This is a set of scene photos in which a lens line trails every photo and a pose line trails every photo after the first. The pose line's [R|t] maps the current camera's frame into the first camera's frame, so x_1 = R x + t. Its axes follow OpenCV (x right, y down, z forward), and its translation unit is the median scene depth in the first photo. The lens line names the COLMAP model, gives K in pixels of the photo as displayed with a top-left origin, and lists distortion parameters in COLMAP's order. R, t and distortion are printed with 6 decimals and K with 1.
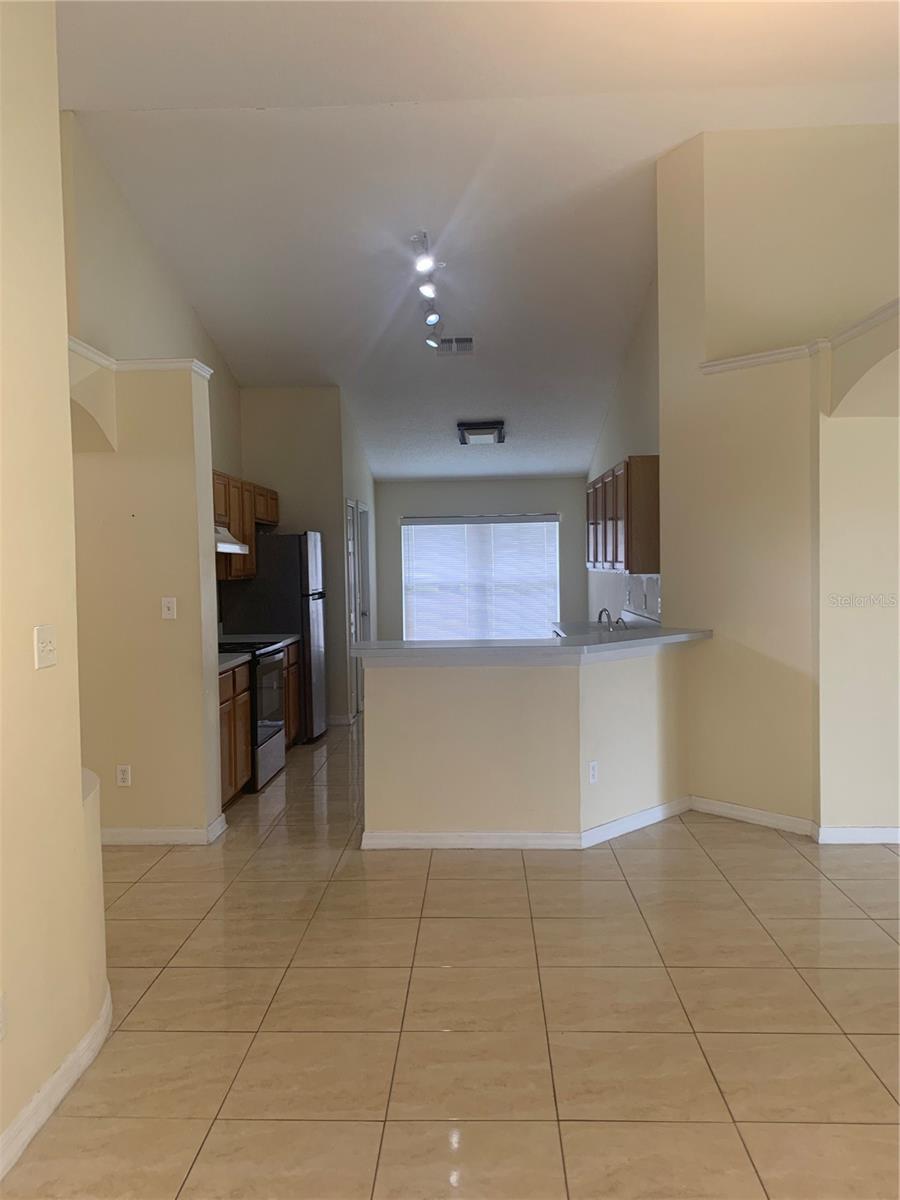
lens RADIAL K [[908.3, 0, 450.8], [0, 908.3, 598.9], [0, 0, 1]] dist [-0.008455, -0.001801]
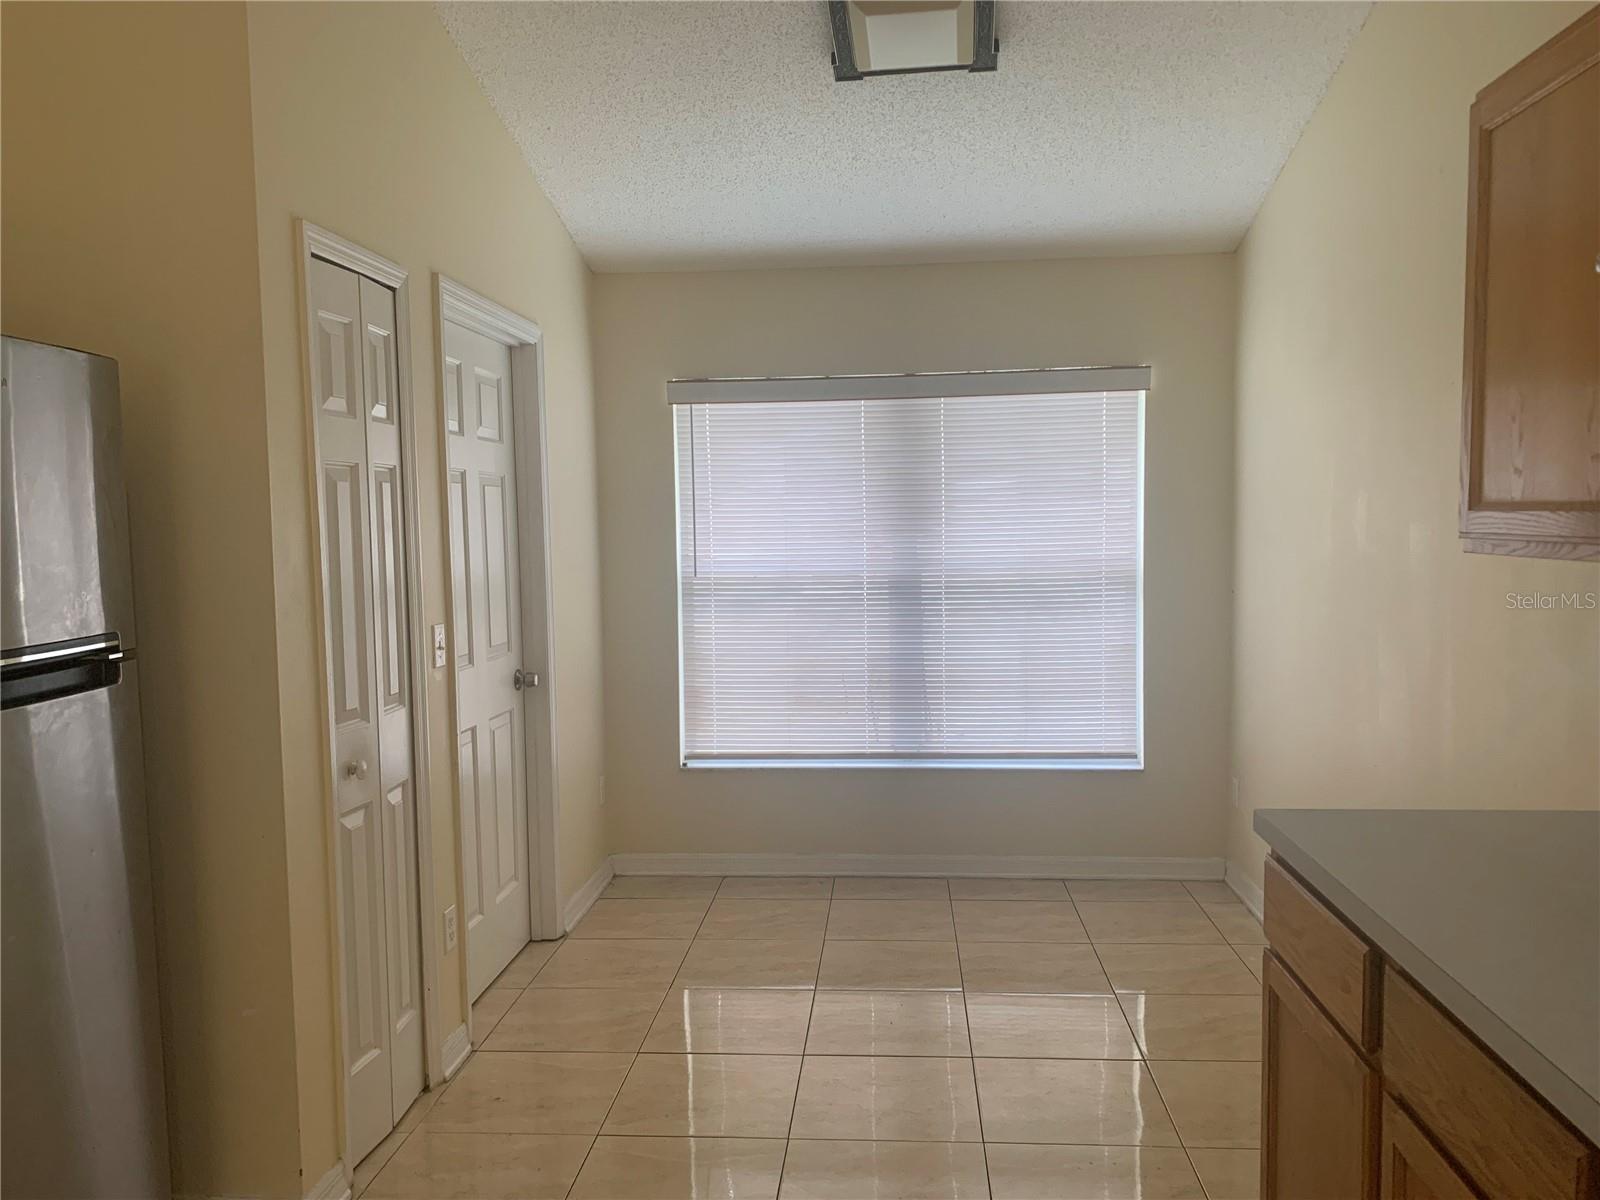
lens RADIAL K [[1211.1, 0, 792.4], [0, 1211.1, 597.3], [0, 0, 1]] dist [-0.008455, -0.001801]
pose [[0.998553, 0.002293, -0.053727, 0.015363], [-0.001309, 0.999831, 0.018356, -0.018198], [0.053760, -0.018259, 0.998387, 0.559152]]
